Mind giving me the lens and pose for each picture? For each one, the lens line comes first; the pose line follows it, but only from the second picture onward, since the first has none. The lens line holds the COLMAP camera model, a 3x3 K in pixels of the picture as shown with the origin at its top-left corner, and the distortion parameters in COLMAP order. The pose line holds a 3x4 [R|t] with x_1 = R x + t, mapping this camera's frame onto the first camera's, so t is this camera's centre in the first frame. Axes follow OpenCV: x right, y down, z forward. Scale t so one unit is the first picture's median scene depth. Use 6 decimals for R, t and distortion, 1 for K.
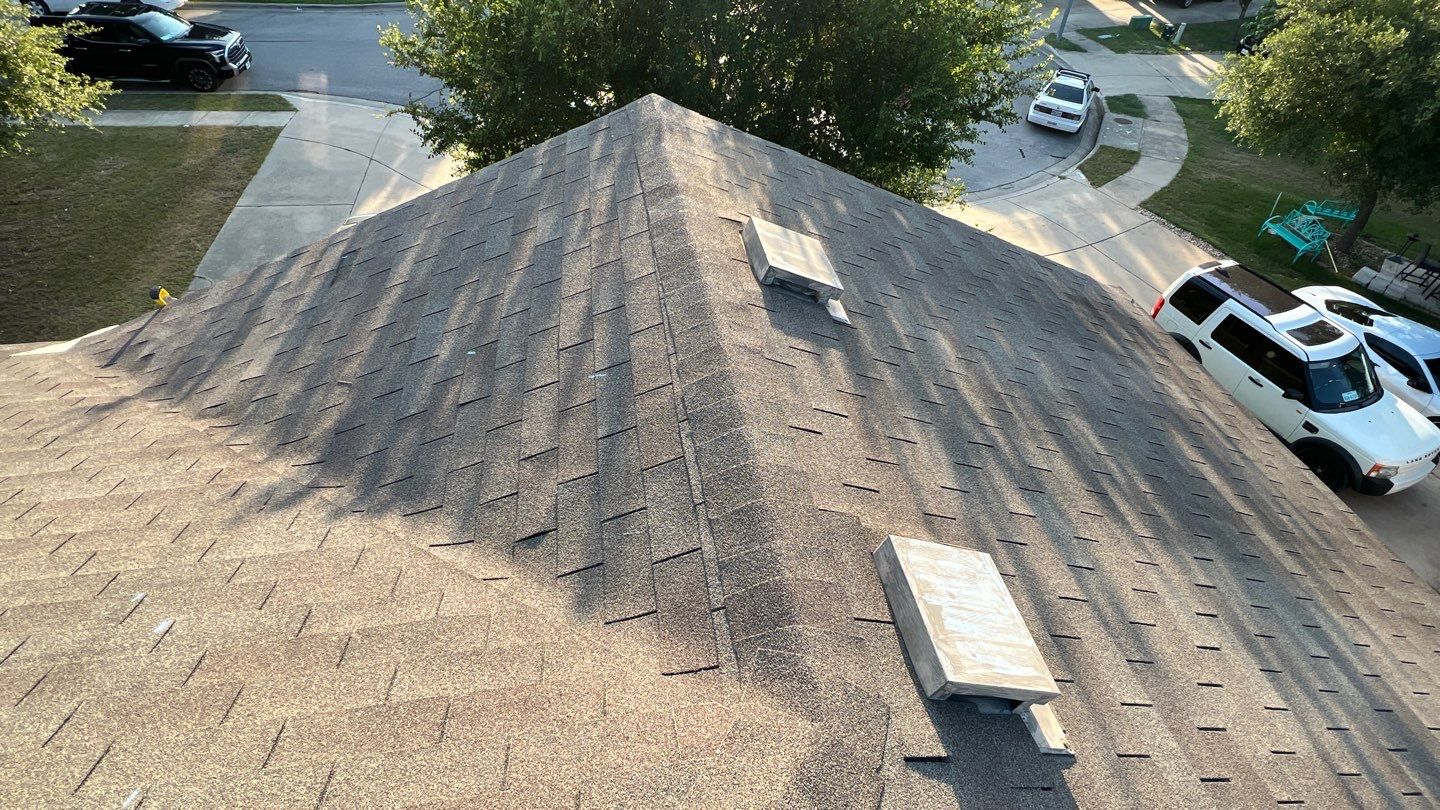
lens RADIAL K [[718.1, 0, 718.9], [0, 718.1, 401.0], [0, 0, 1]] dist [-0.000716, -0.000434]
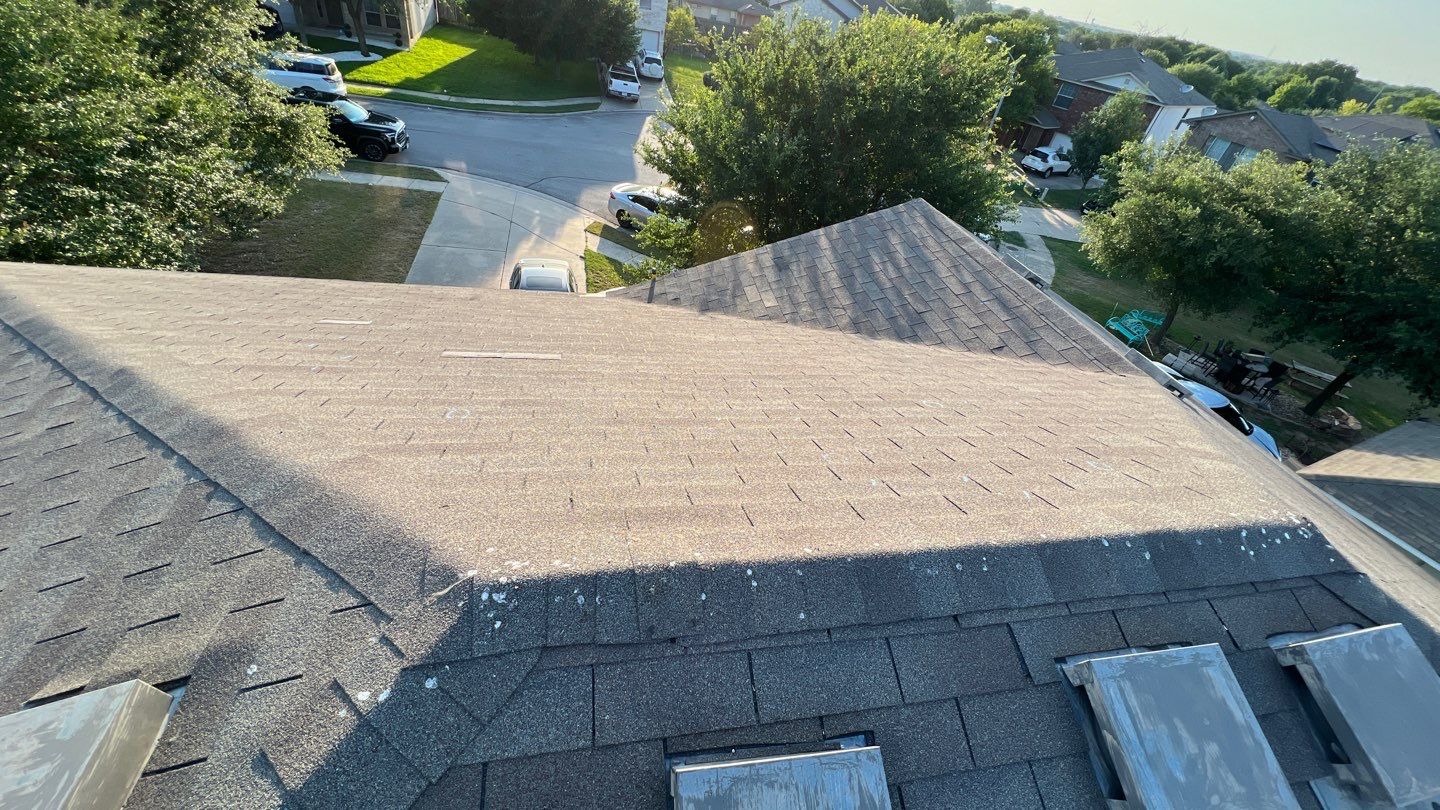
lens RADIAL K [[576.5, 0, 711.6], [0, 576.5, 405.4], [0, 0, 1]] dist [-0.003797, 0.001319]
pose [[0.993253, 0.071668, 0.091169, -0.187339], [-0.065268, 0.995314, -0.071350, 0.077529], [-0.095855, 0.064918, 0.993276, -0.132993]]
